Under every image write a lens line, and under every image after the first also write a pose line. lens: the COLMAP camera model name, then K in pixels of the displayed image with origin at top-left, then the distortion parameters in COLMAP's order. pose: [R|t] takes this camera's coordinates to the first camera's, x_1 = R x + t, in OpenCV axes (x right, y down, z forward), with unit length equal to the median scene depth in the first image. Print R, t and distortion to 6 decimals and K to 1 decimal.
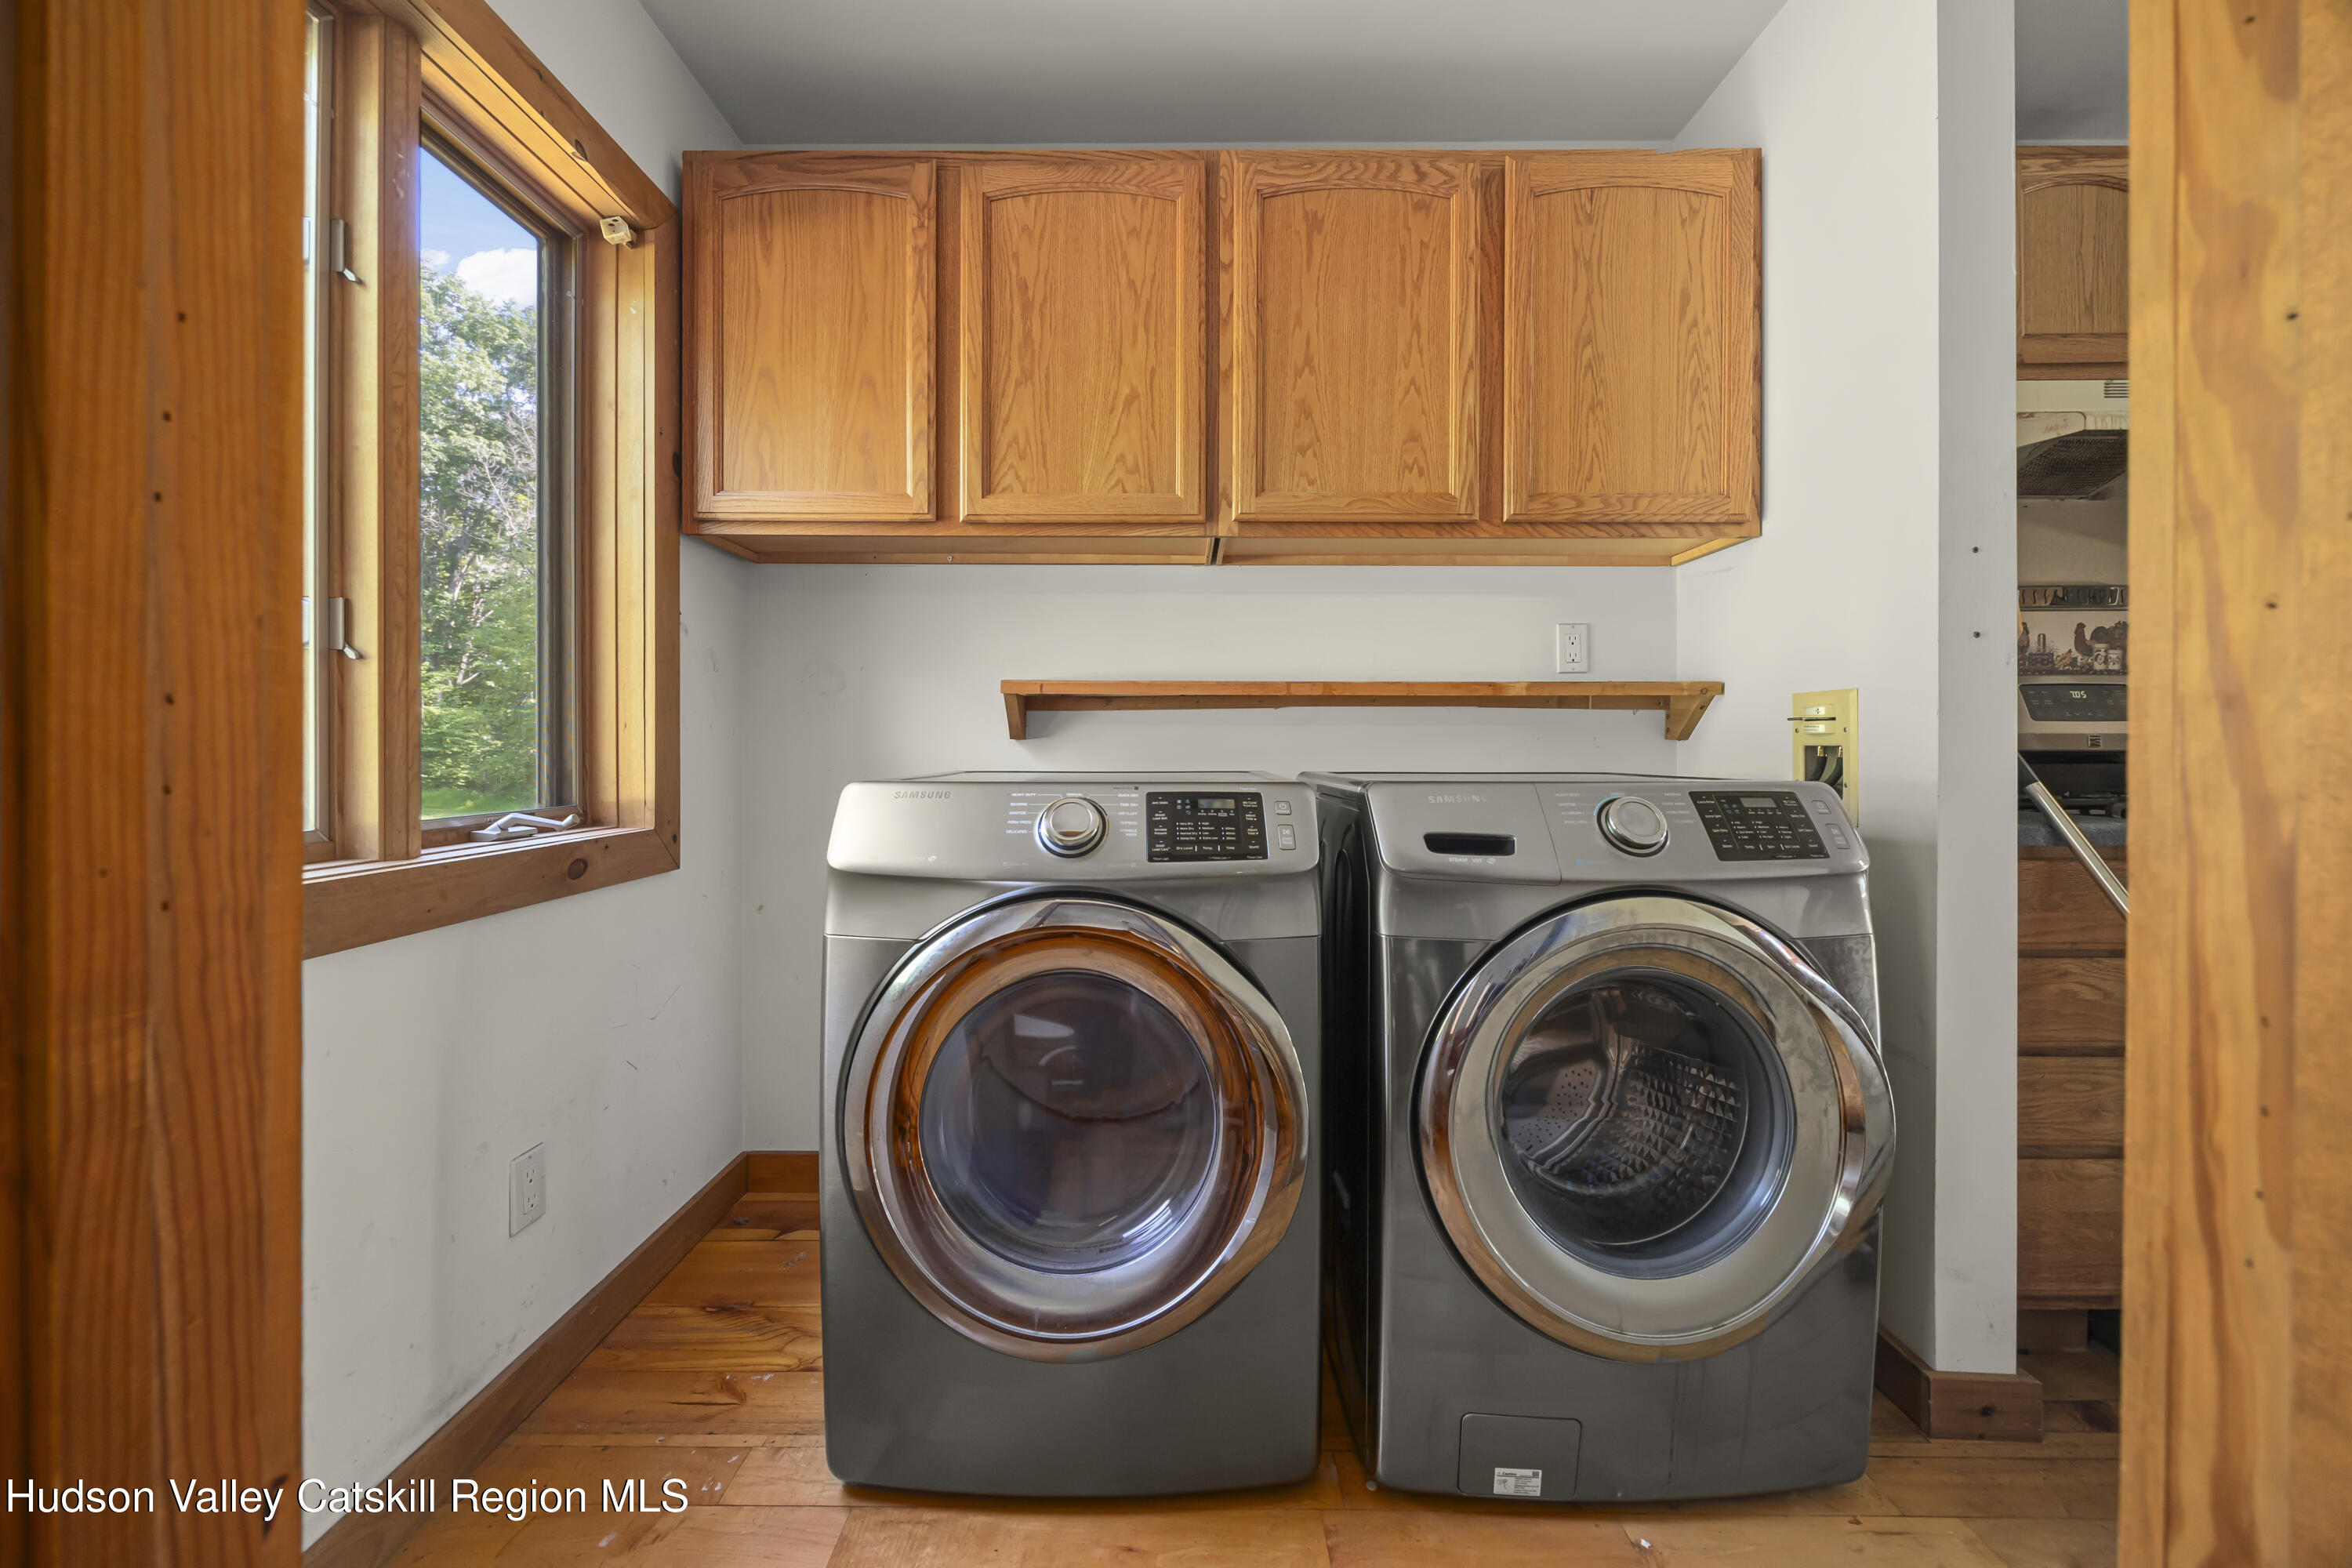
lens RADIAL K [[918.6, 0, 1185.5], [0, 918.6, 754.6], [0, 0, 1]] dist [-0.000942, -0.000100]
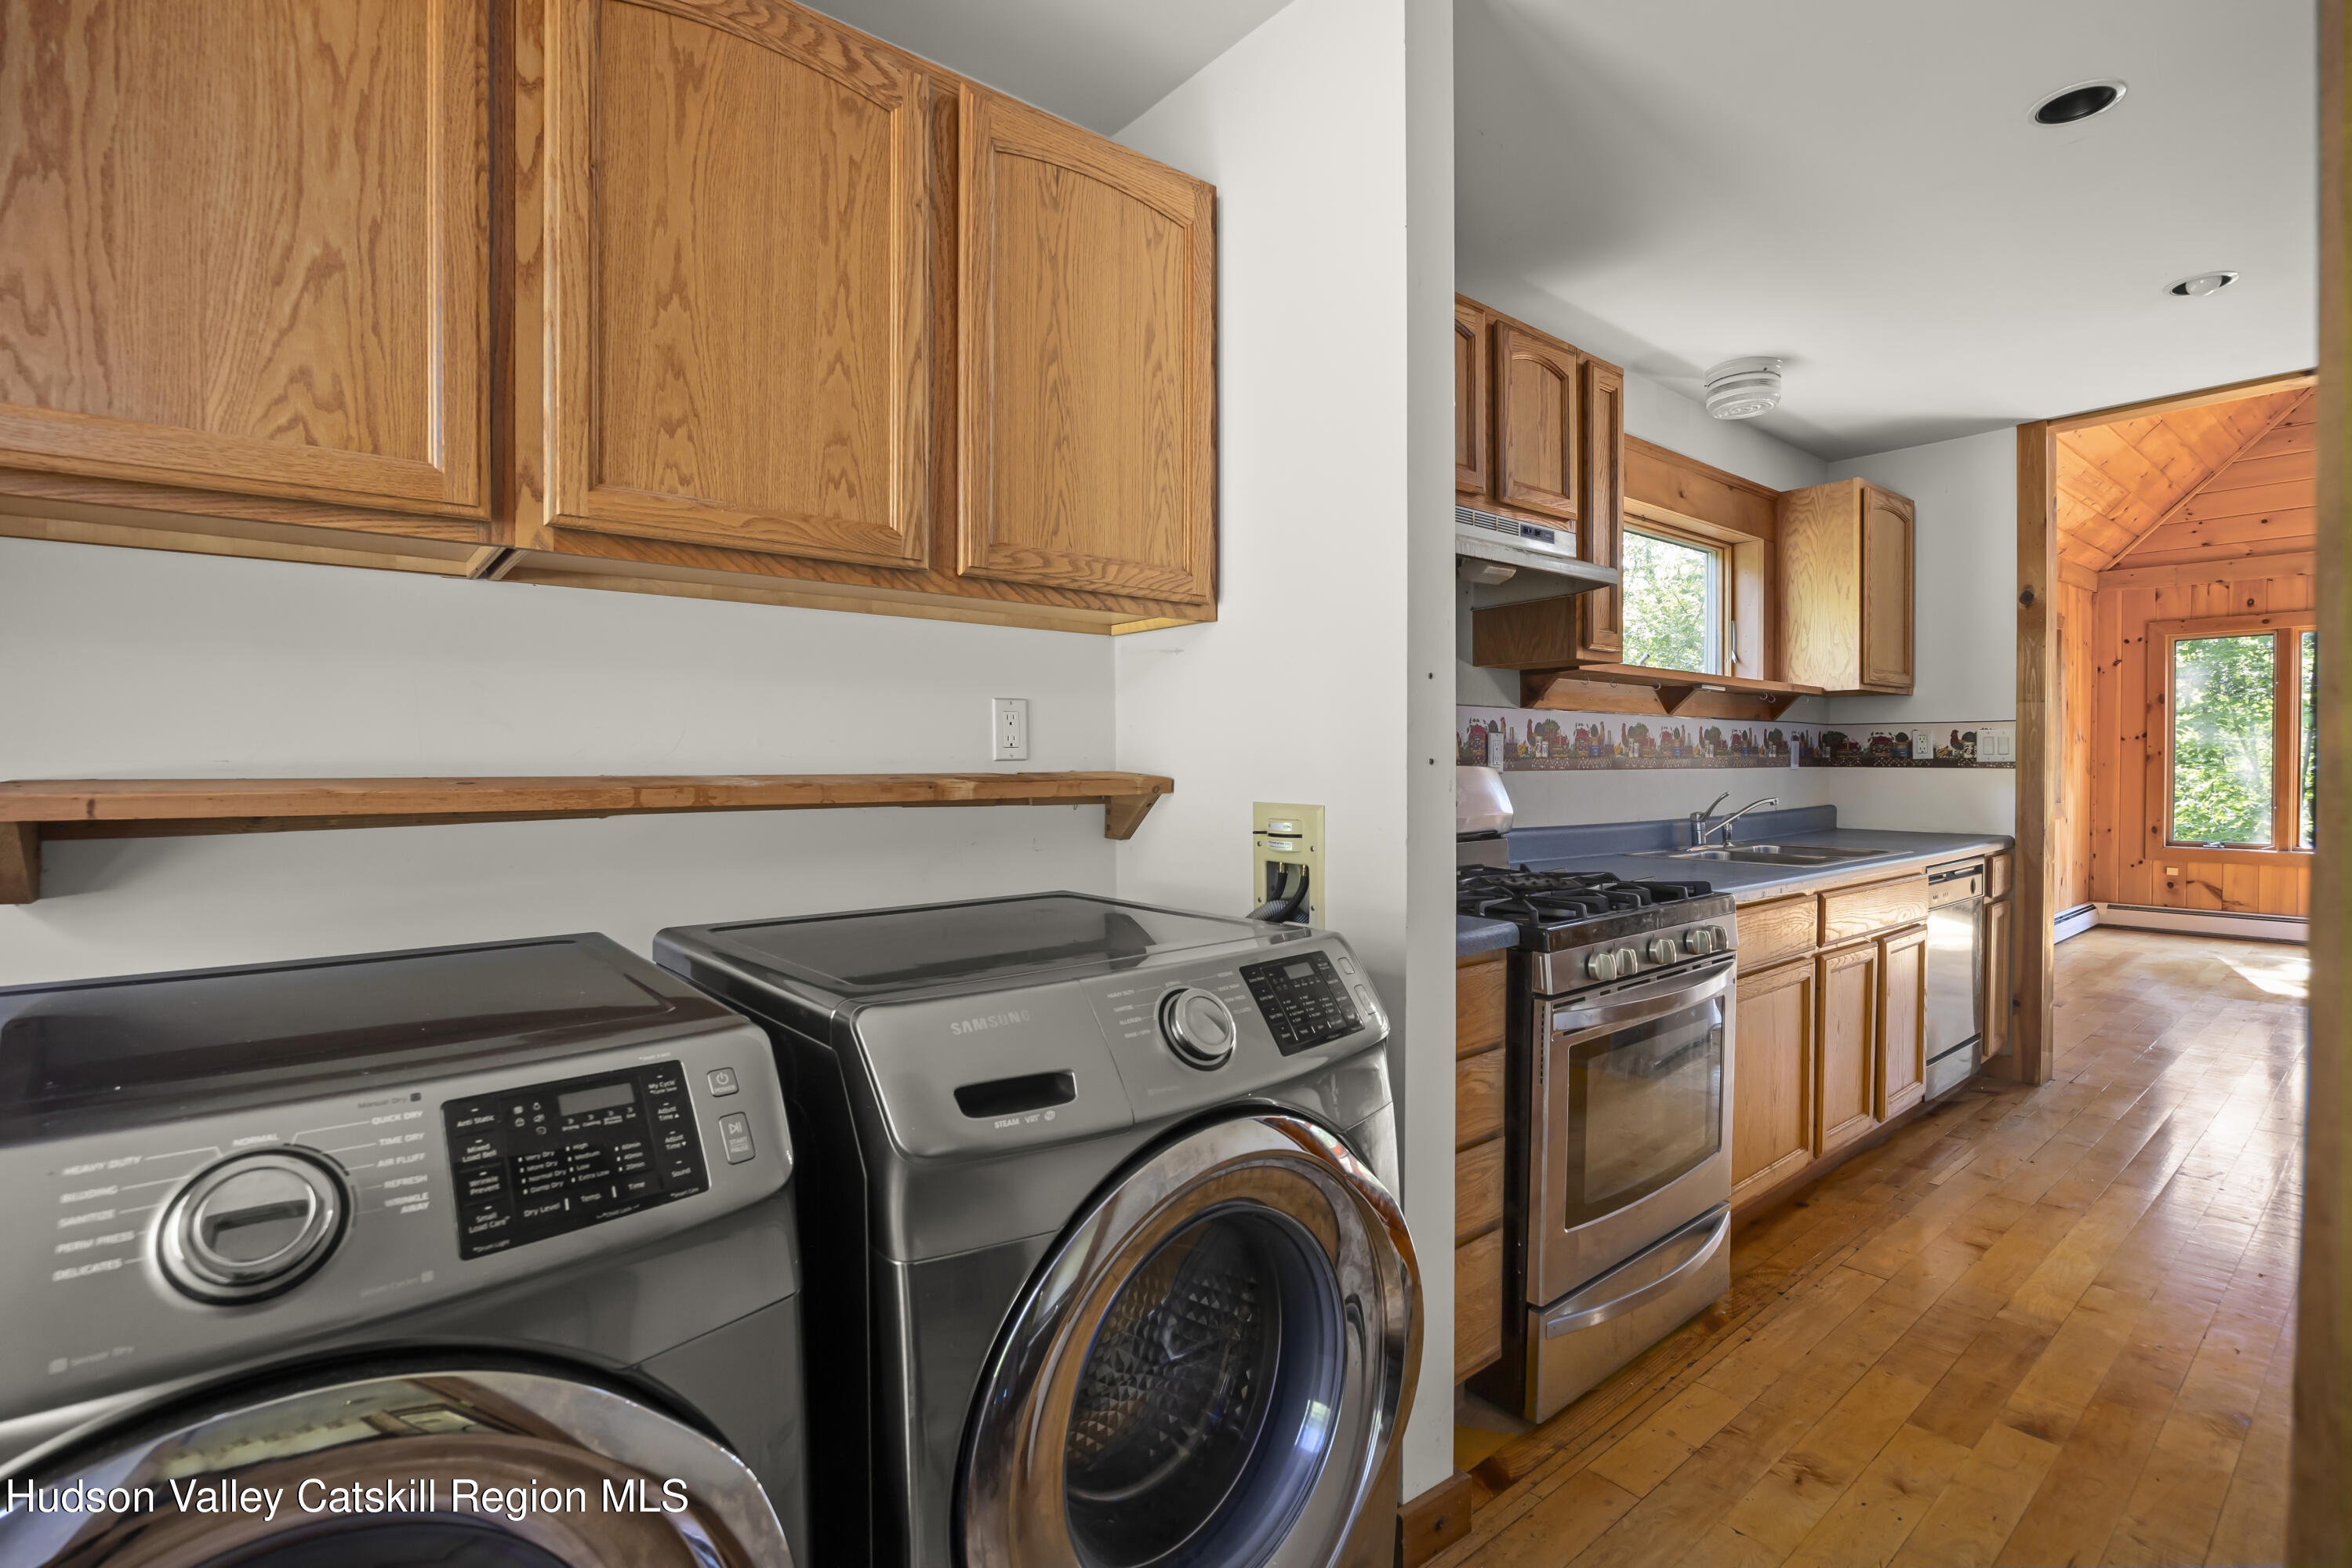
lens RADIAL K [[1071.7, 0, 1176.0], [0, 1071.7, 784.0], [0, 0, 1]] dist [-0.018377, 0.001070]
pose [[0.774835, -0.014275, 0.632002, -0.067540], [0.001323, 0.999779, 0.020960, -0.102372], [-0.632162, -0.015404, 0.774683, 0.214950]]
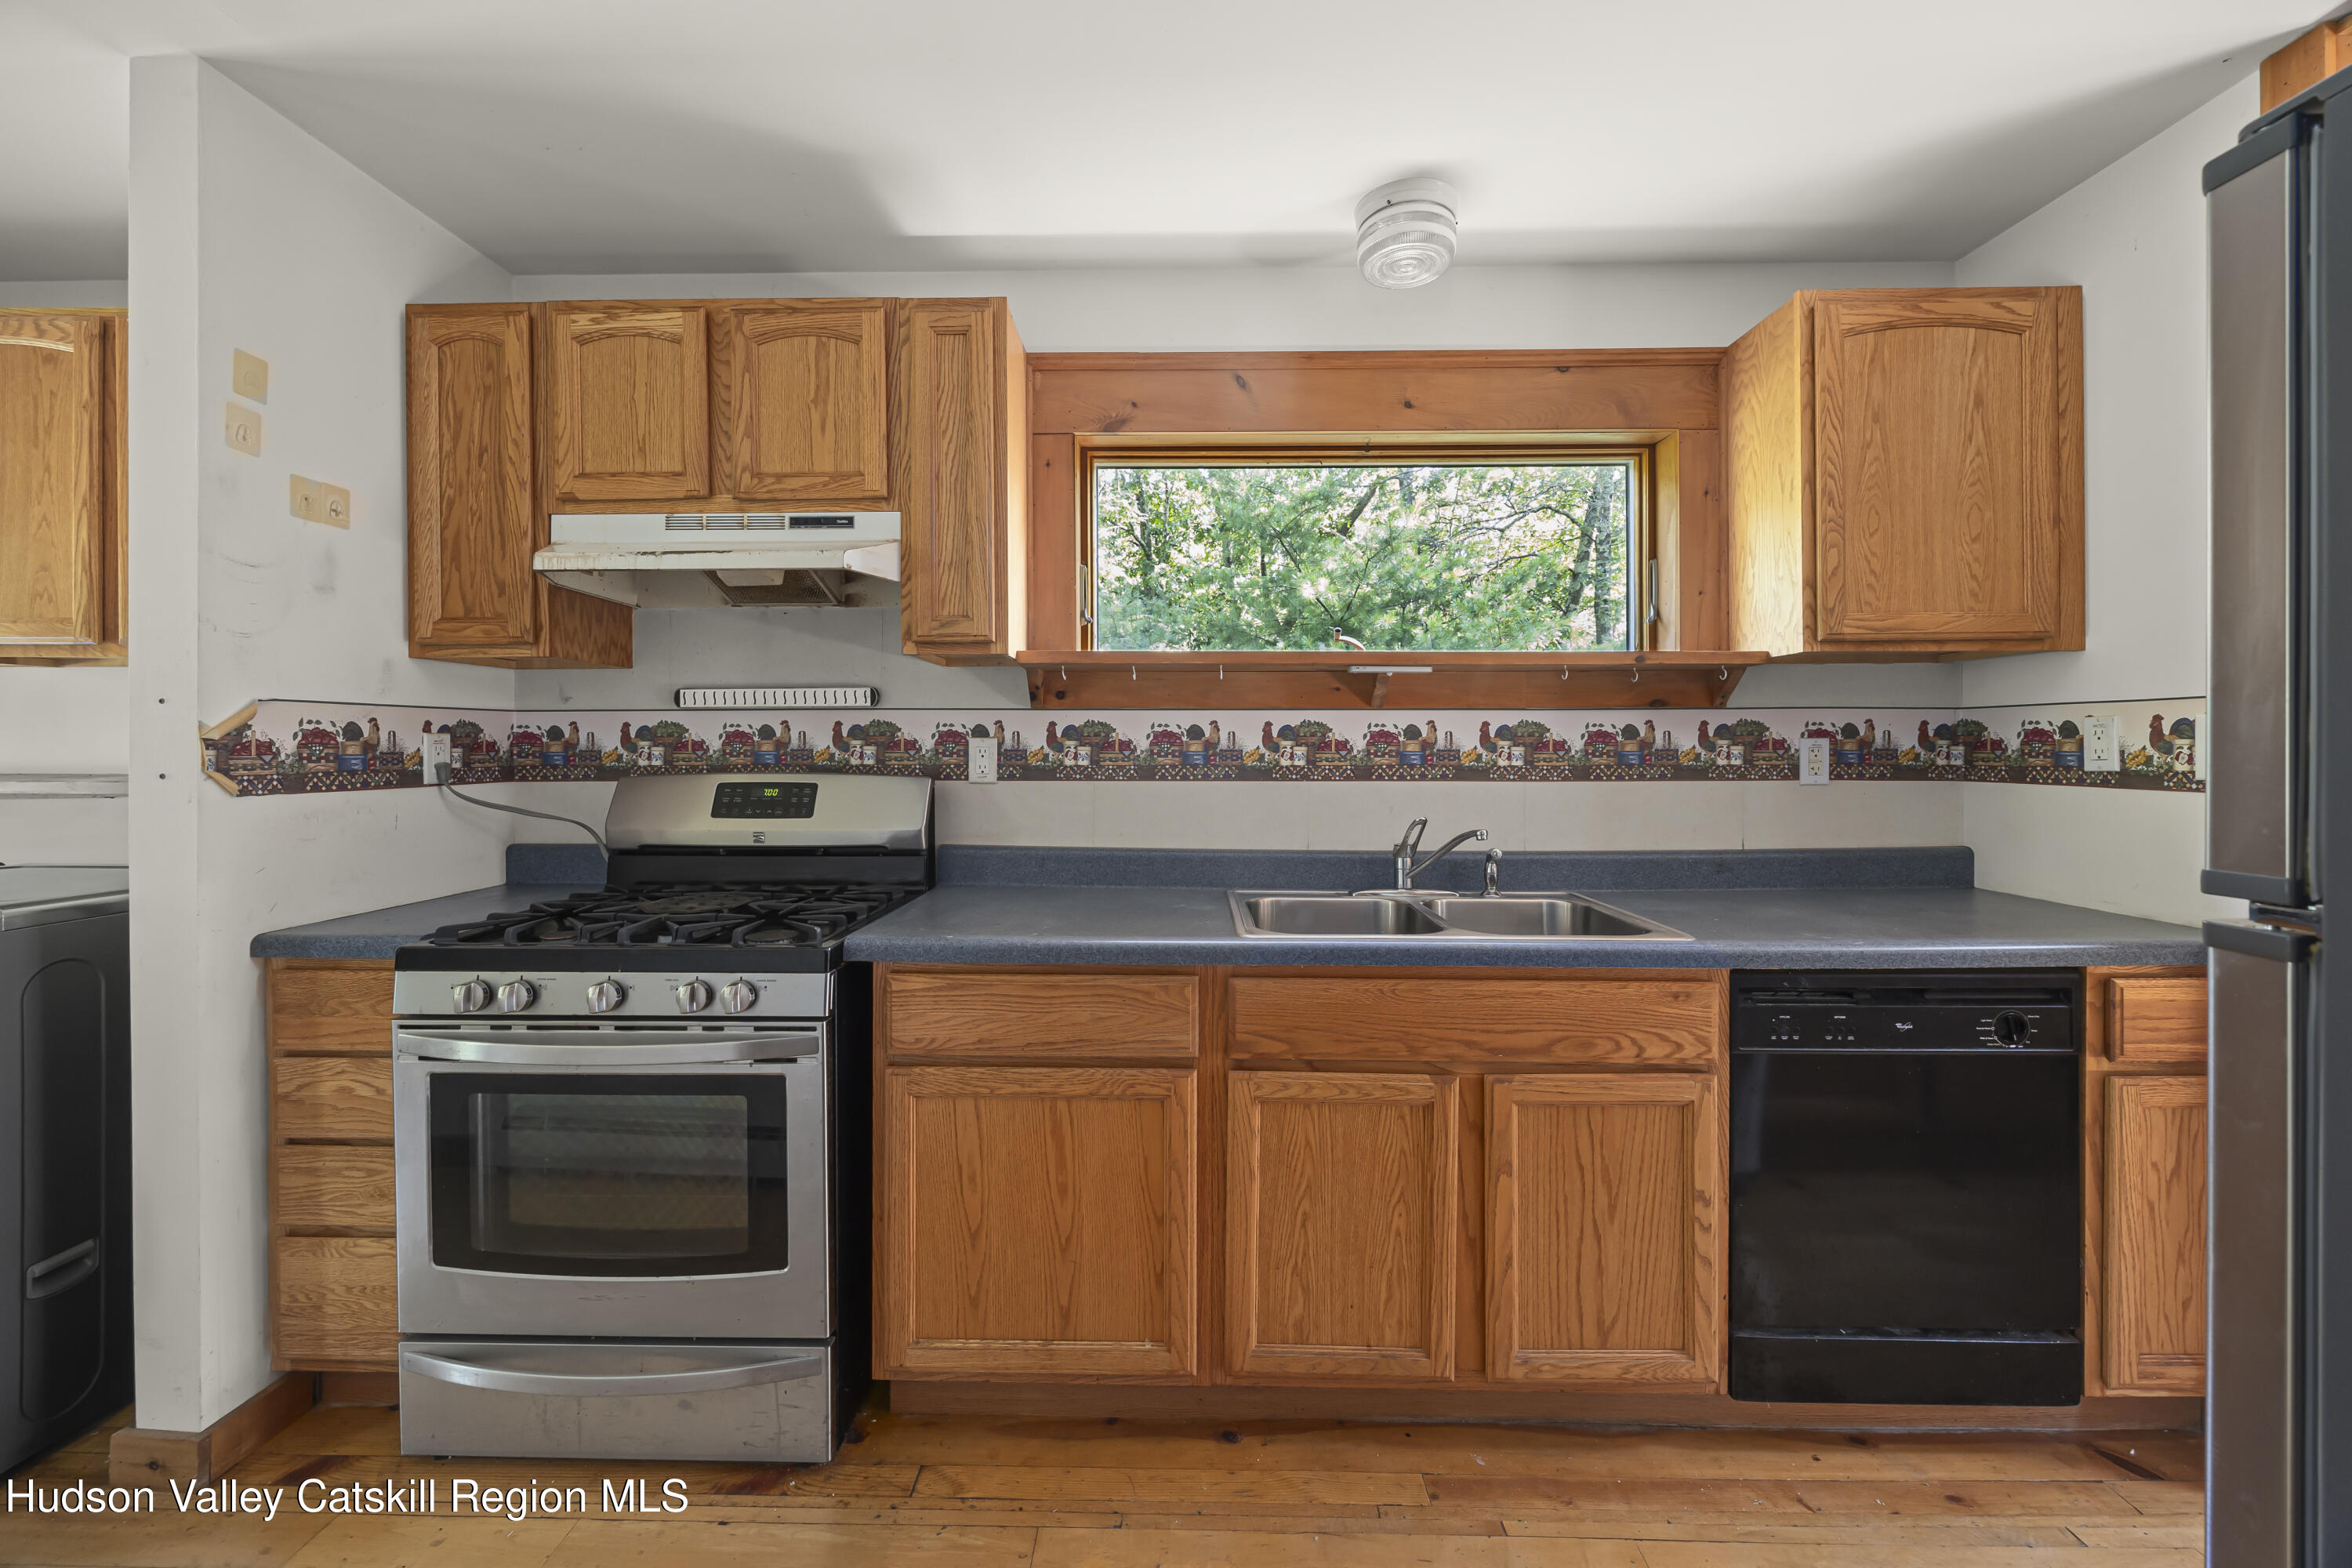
lens RADIAL K [[928.8, 0, 1177.0], [0, 928.8, 753.5], [0, 0, 1]] dist [-0.000923, -0.000186]
pose [[0.999860, 0.001963, -0.016617, 1.636606], [-0.002017, 0.999993, -0.003265, -0.121050], [0.016610, 0.003298, 0.999857, -0.093548]]
